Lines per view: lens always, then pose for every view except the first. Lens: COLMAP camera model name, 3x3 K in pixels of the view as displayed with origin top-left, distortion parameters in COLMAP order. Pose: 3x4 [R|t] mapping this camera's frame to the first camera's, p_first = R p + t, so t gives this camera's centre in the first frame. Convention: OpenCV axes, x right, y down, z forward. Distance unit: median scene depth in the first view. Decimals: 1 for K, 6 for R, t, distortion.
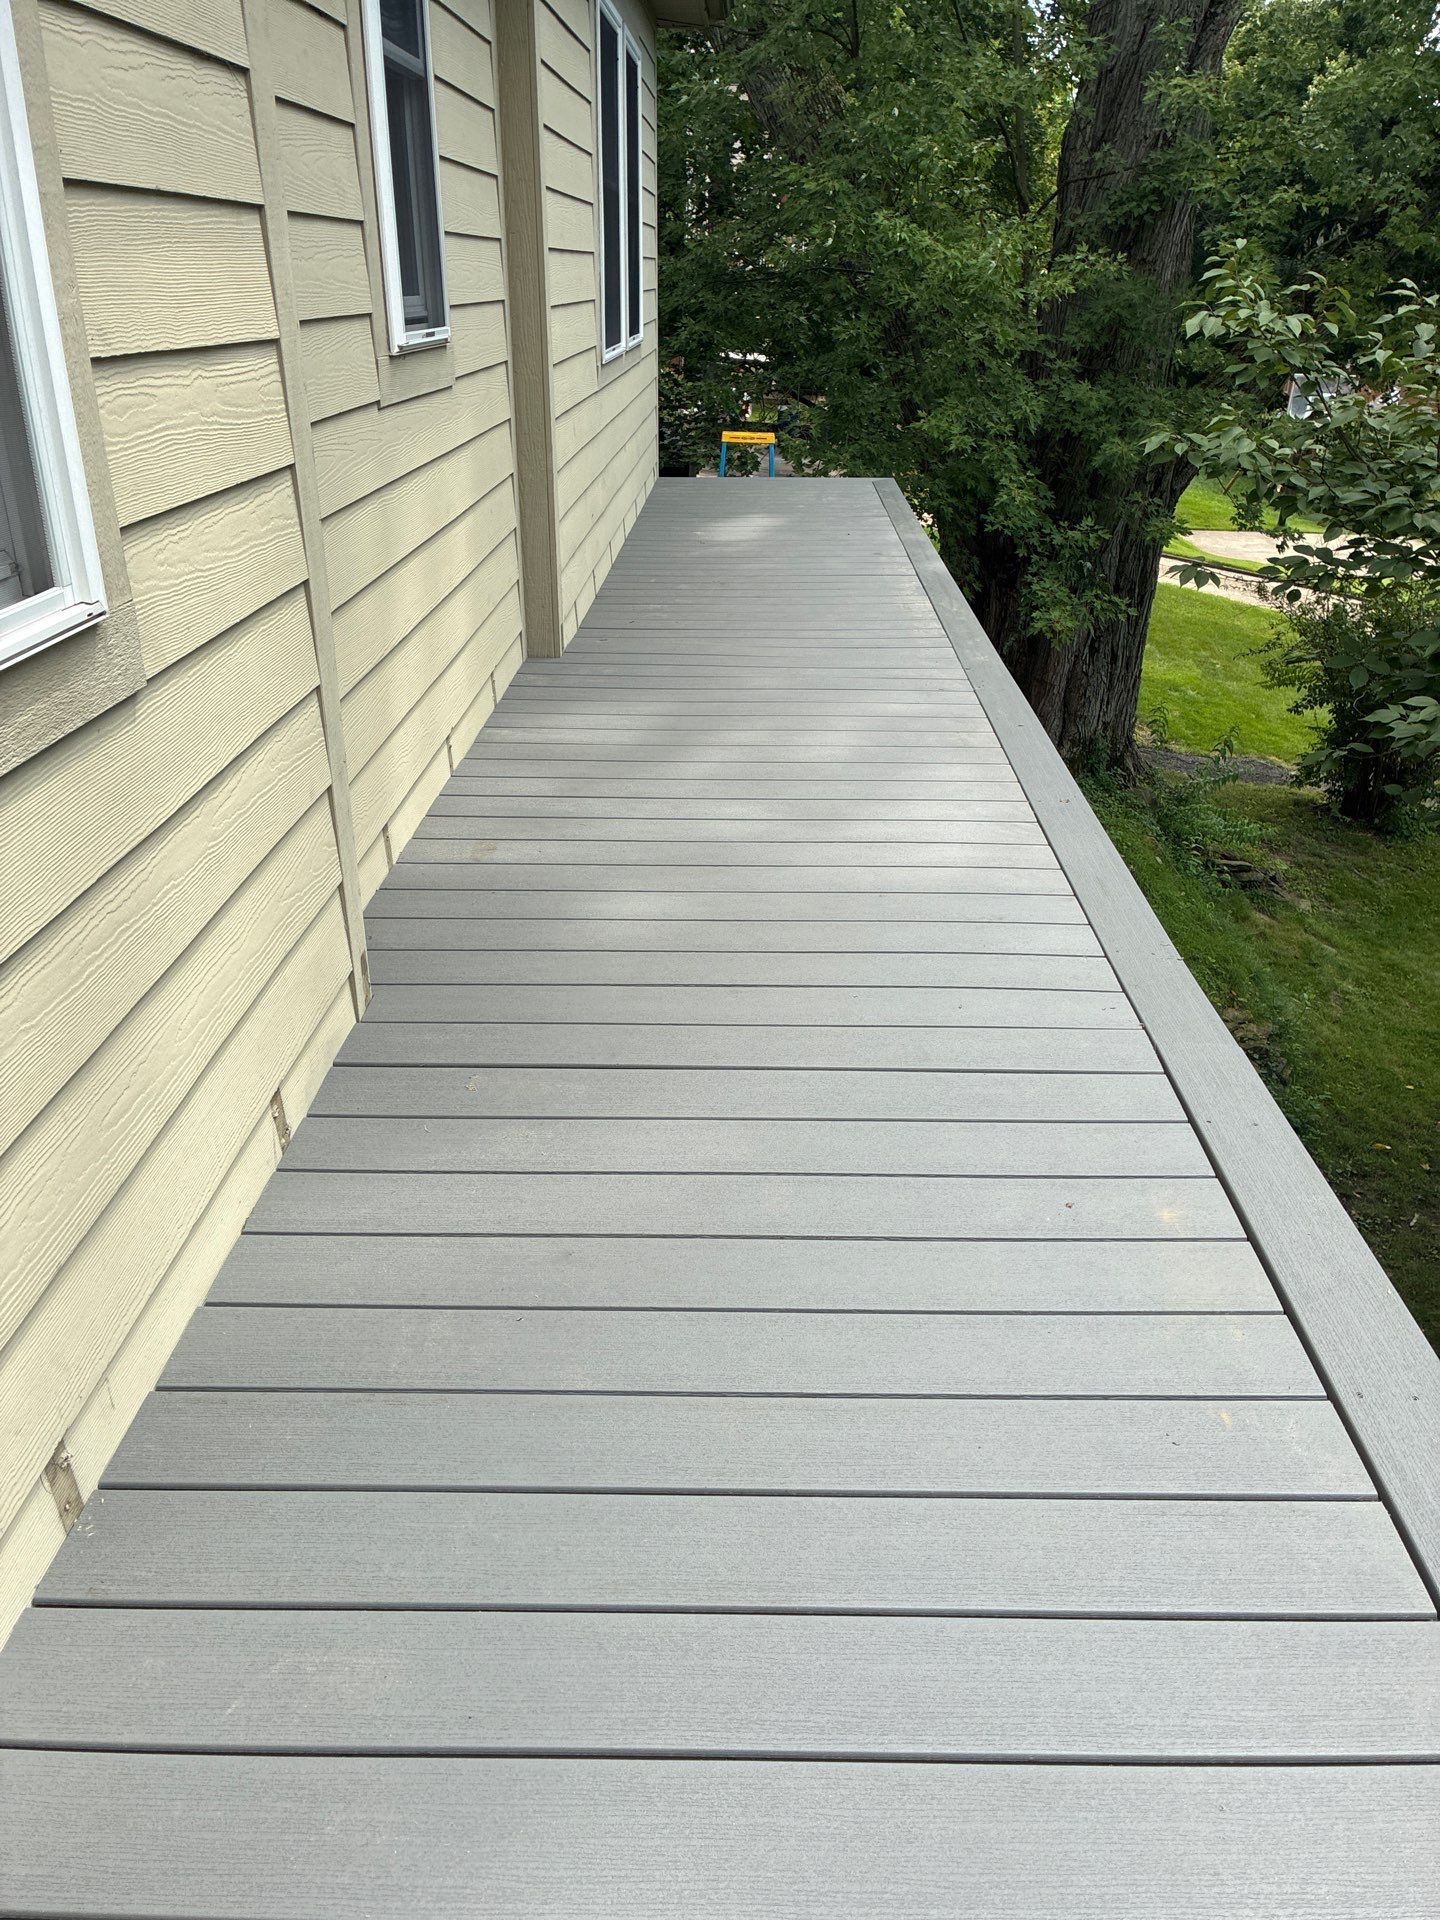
lens RADIAL K [[1463.3, 0, 720.0], [0, 1463.3, 960.0], [0, 0, 1]] dist [-0.005944, -0.001567]
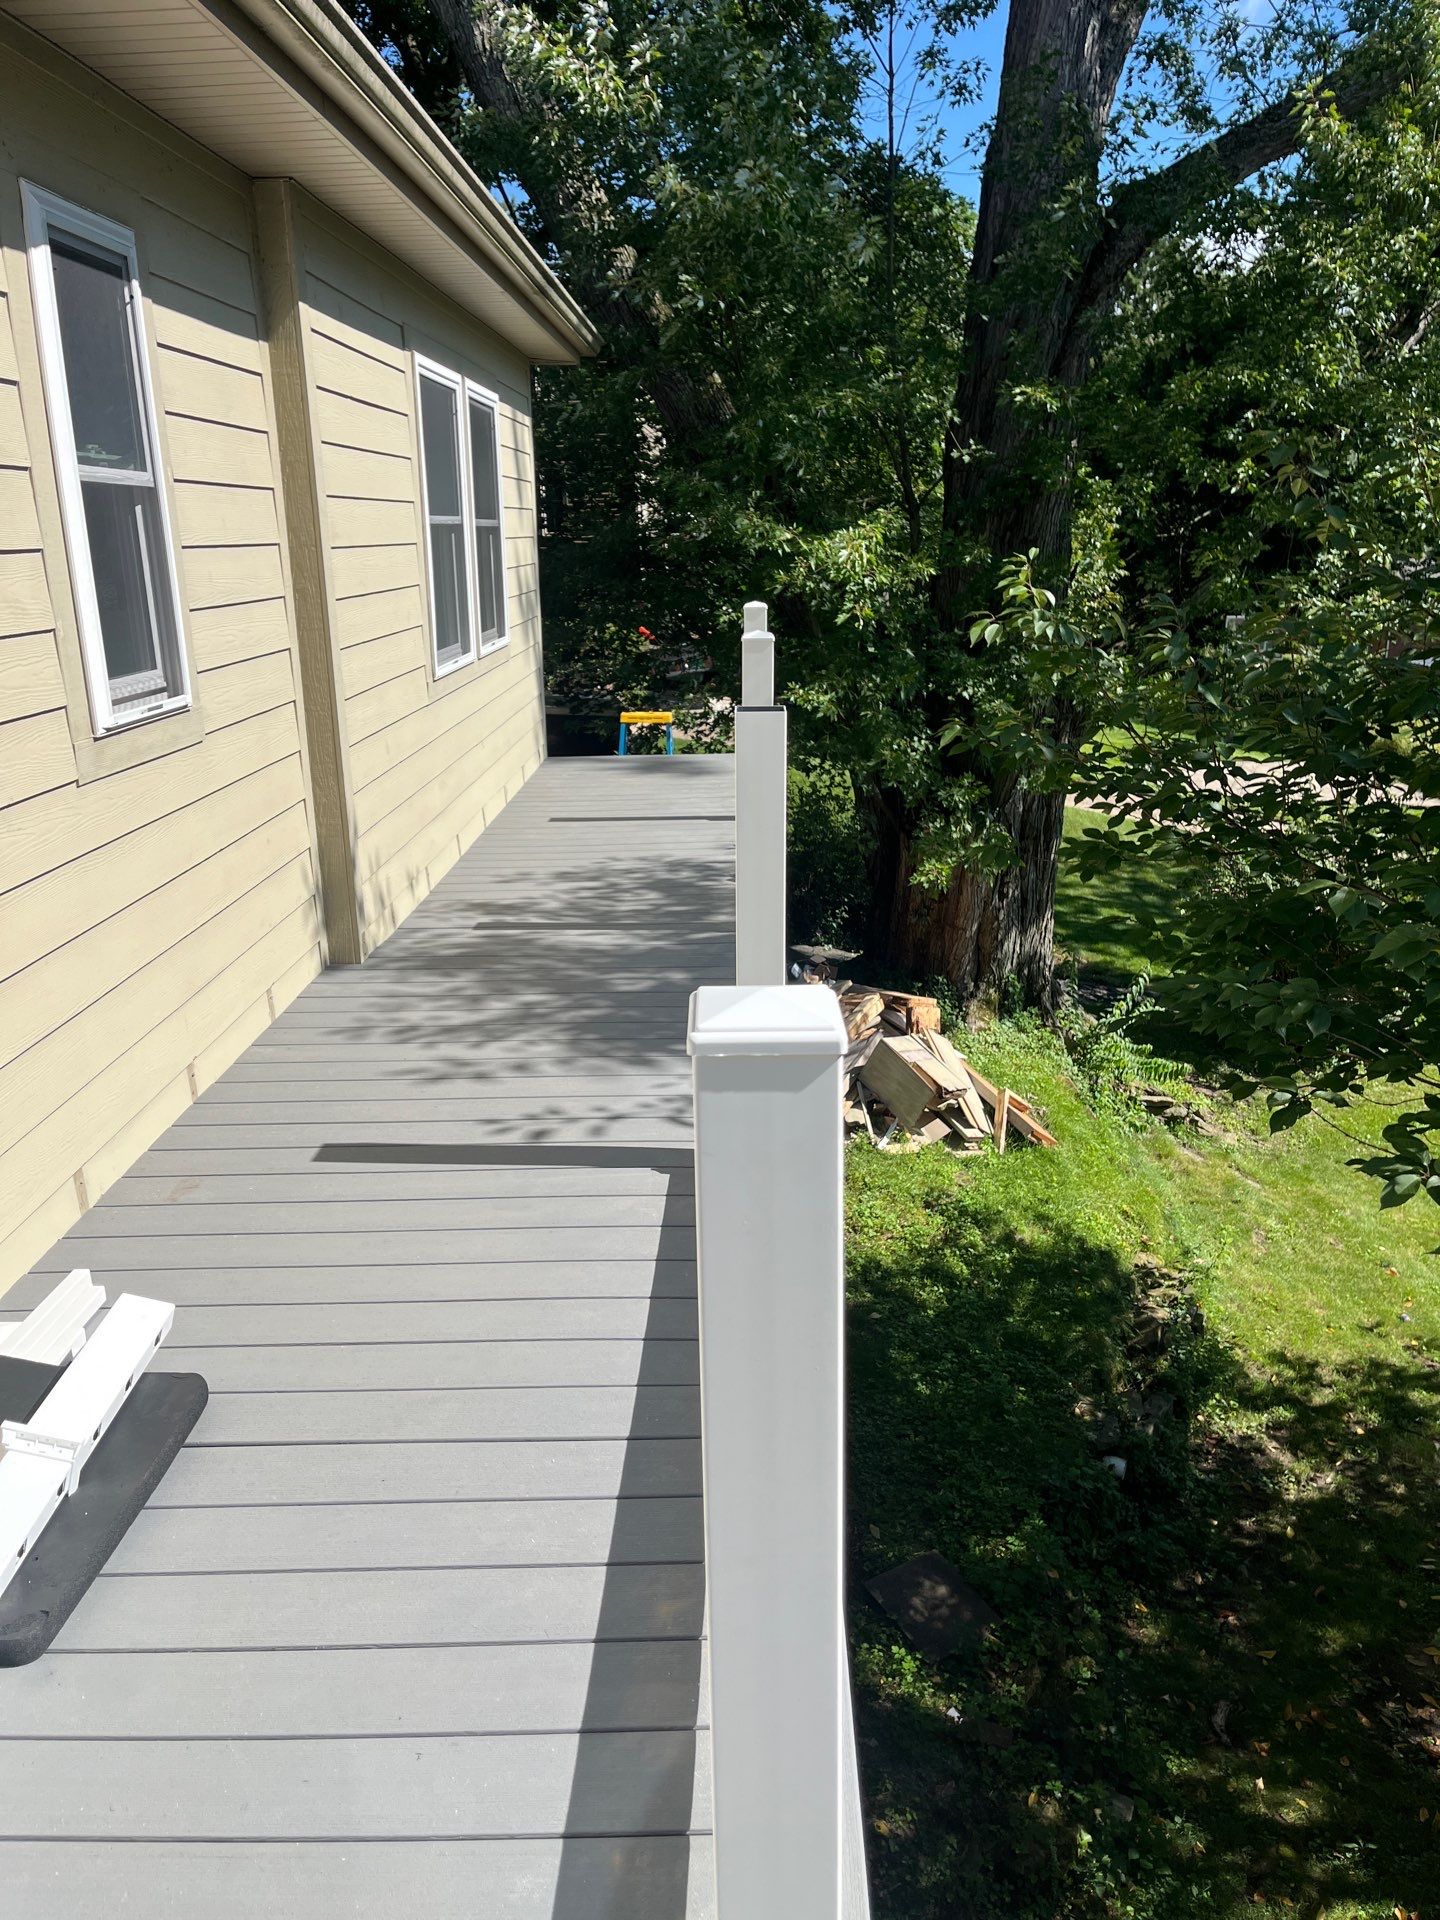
lens RADIAL K [[1463.3, 0, 720.0], [0, 1463.3, 960.0], [0, 0, 1]] dist [-0.005944, -0.001567]
pose [[0.999682, -0.024115, -0.007344, 0.111424], [0.022778, 0.988930, -0.146627, -0.036413], [0.010799, 0.146413, 0.989165, -0.021446]]
